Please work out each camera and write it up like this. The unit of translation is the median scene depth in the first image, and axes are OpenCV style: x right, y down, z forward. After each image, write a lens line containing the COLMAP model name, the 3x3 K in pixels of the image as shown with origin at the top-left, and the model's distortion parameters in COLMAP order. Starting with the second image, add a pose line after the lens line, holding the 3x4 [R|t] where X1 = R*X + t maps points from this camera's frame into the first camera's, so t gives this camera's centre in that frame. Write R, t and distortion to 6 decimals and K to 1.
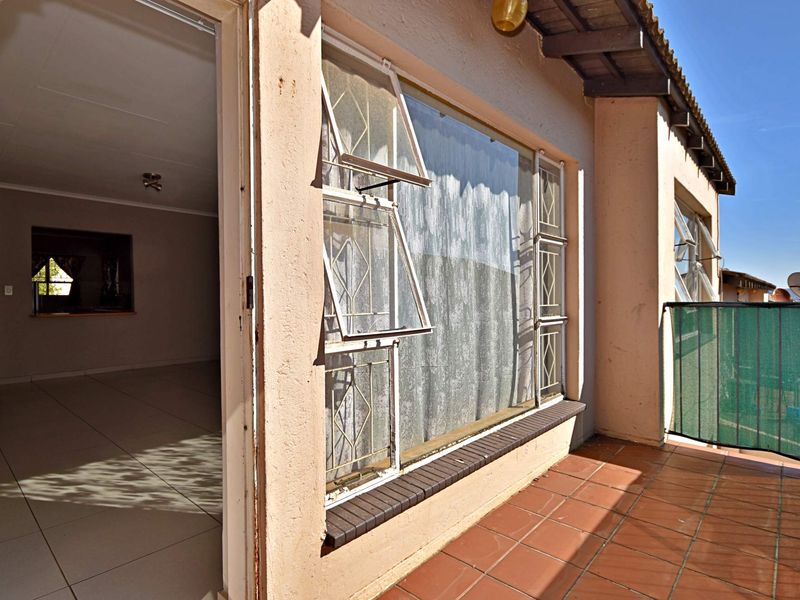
lens RADIAL K [[441.2, 0, 399.4], [0, 441.2, 295.5], [0, 0, 1]] dist [-0.003540, -0.001254]
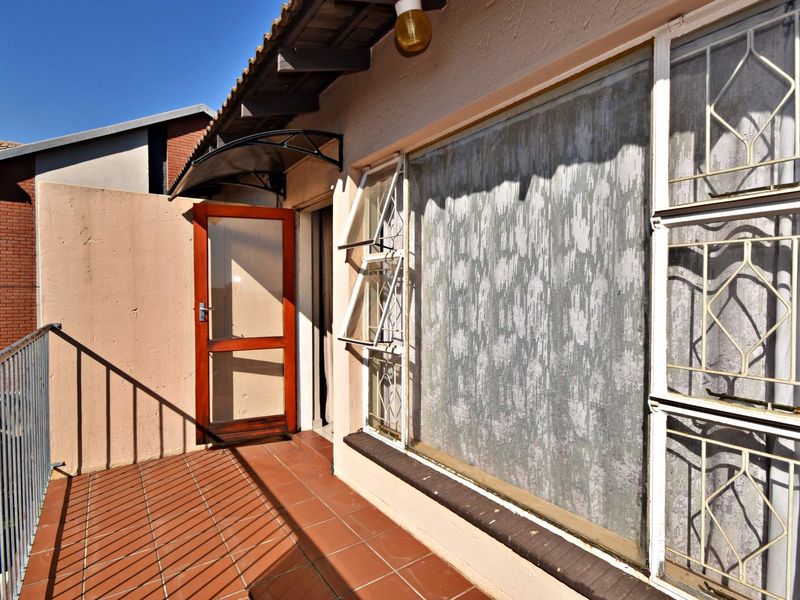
lens RADIAL K [[441.2, 0, 399.4], [0, 441.2, 295.5], [0, 0, 1]] dist [-0.003540, -0.001254]
pose [[-0.236195, 0.030761, -0.971219, 0.983675], [0.008415, 0.999526, 0.029611, -0.081320], [0.971669, -0.001178, -0.236342, 0.995820]]
